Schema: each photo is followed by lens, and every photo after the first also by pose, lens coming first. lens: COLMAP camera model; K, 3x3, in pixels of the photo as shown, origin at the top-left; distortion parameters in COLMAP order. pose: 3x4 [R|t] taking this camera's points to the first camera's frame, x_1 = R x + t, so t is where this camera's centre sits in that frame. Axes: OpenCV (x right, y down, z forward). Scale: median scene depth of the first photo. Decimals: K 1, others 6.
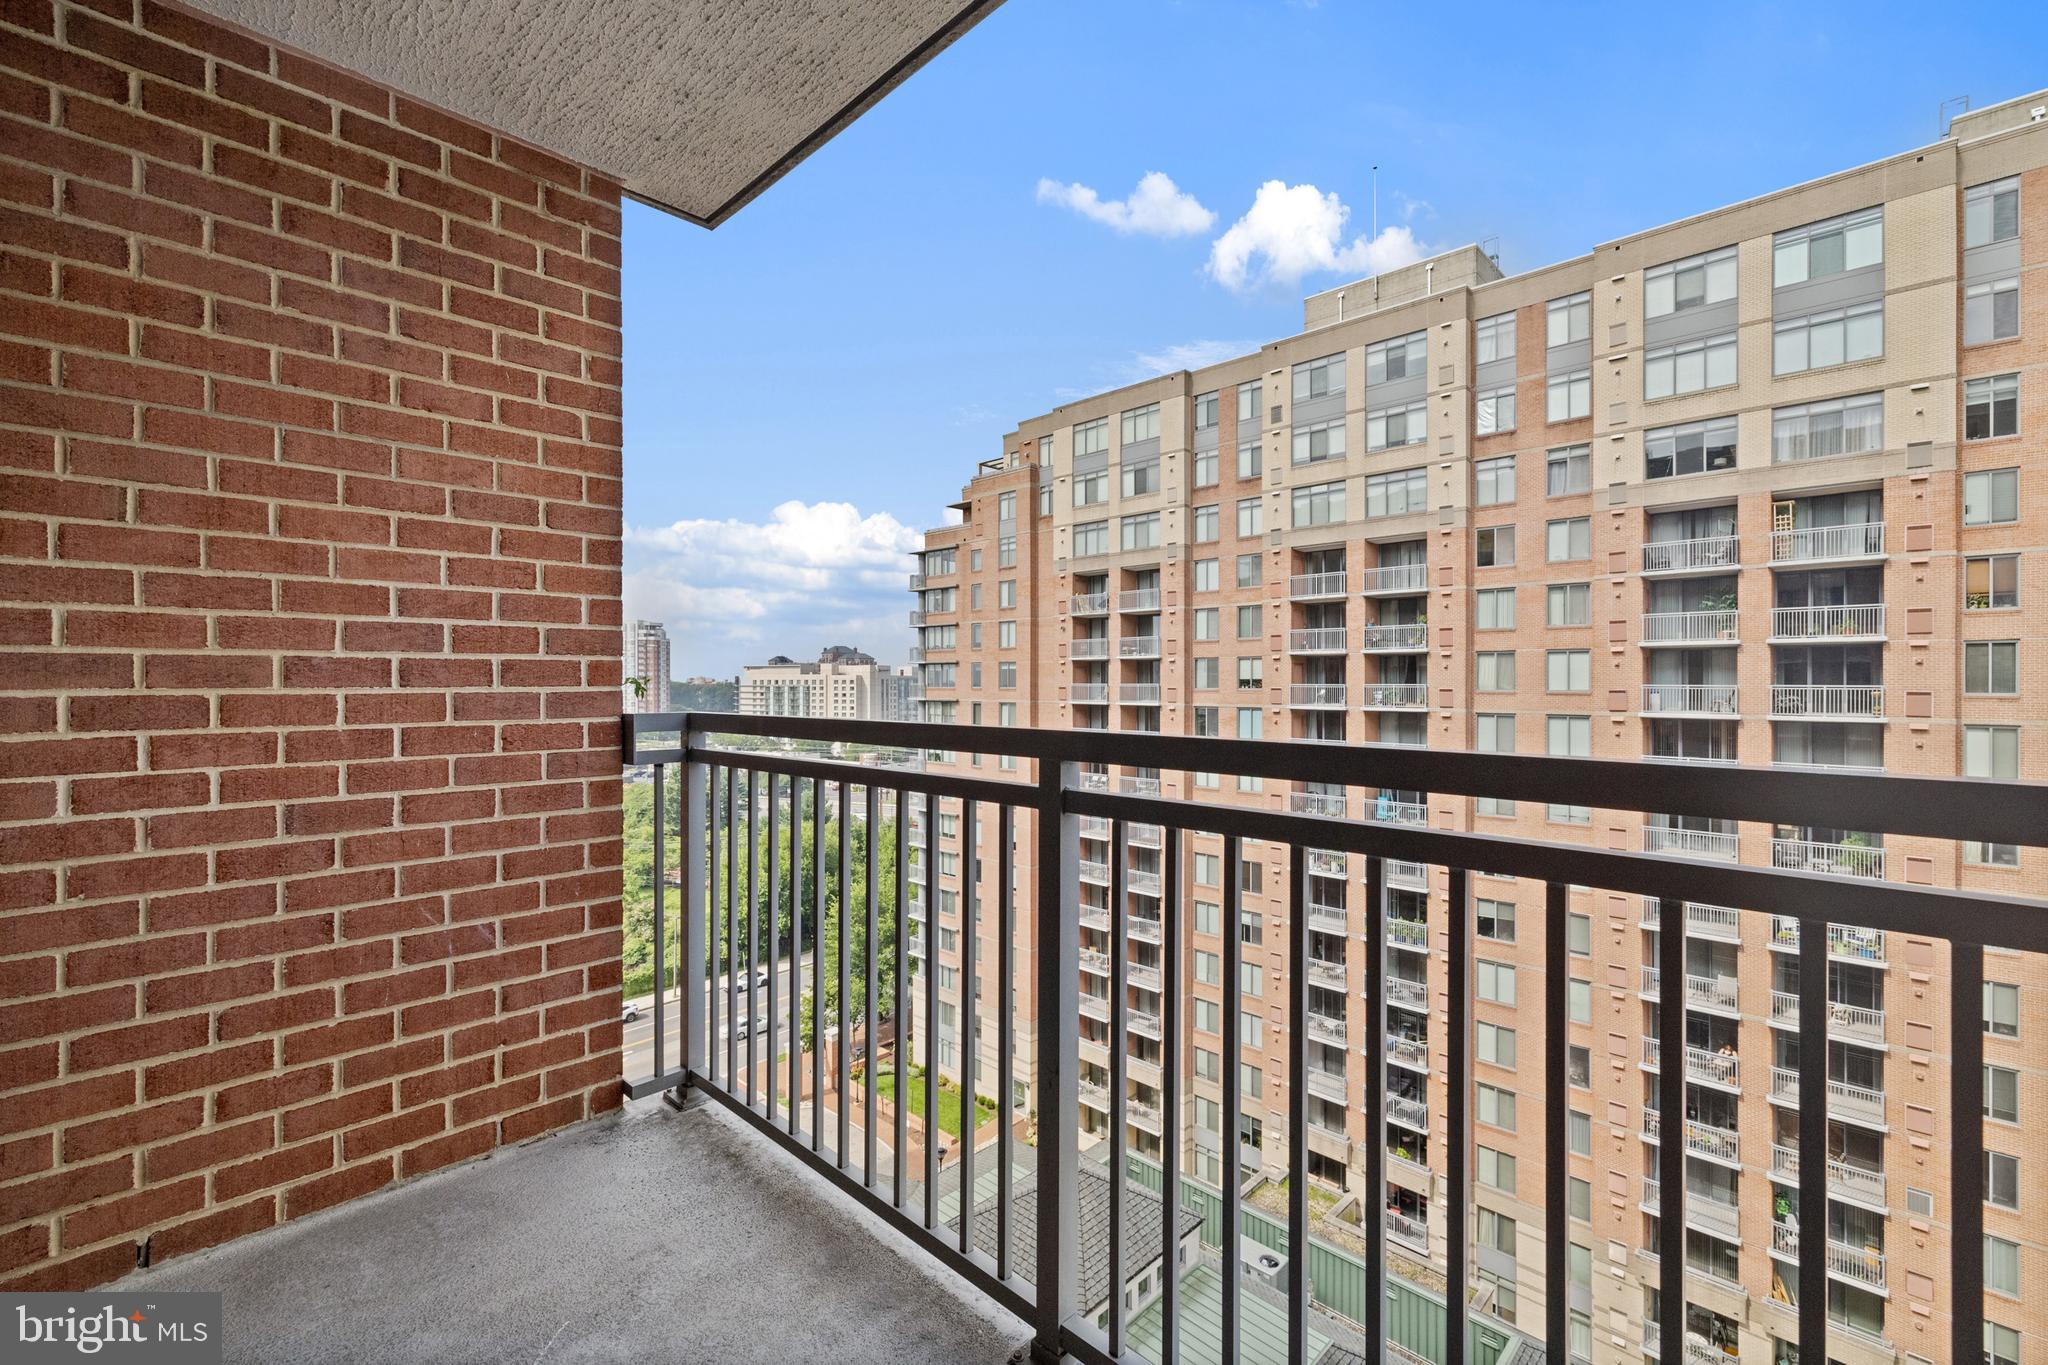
lens RADIAL K [[866.2, 0, 1031.7], [0, 866.2, 684.5], [0, 0, 1]] dist [-0.000382, 0.001453]
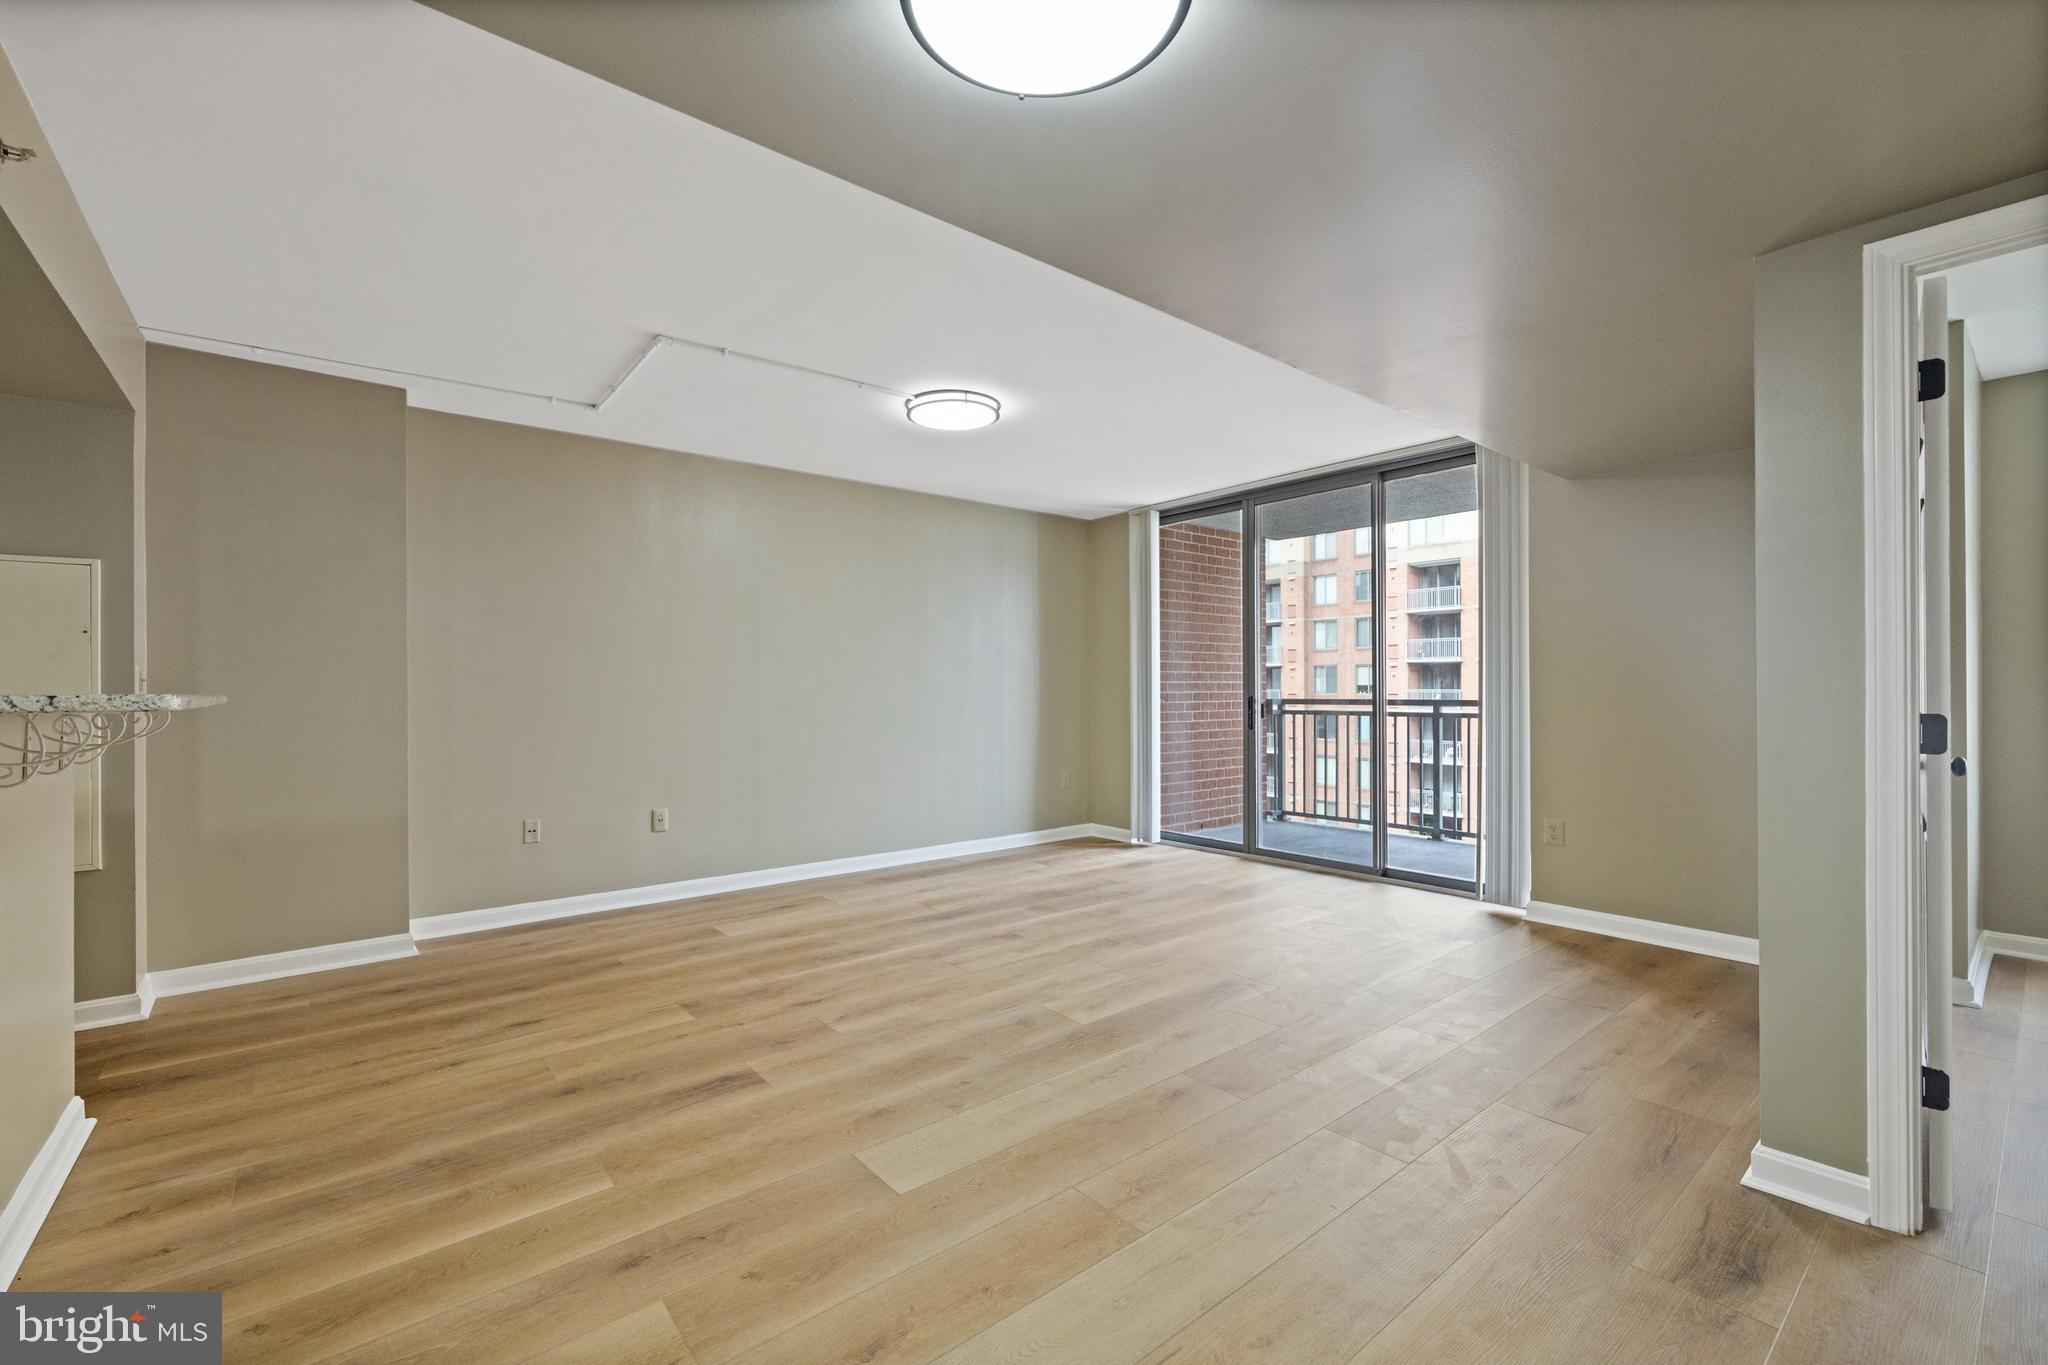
lens RADIAL K [[866.2, 0, 1023.7], [0, 866.2, 685.9], [0, 0, 1]] dist [-0.000382, 0.001453]
pose [[0.993688, -0.001845, -0.112164, -1.008462], [0.001232, 0.999984, -0.005529, 0.001014], [0.112173, 0.005356, 0.993674, -2.335445]]
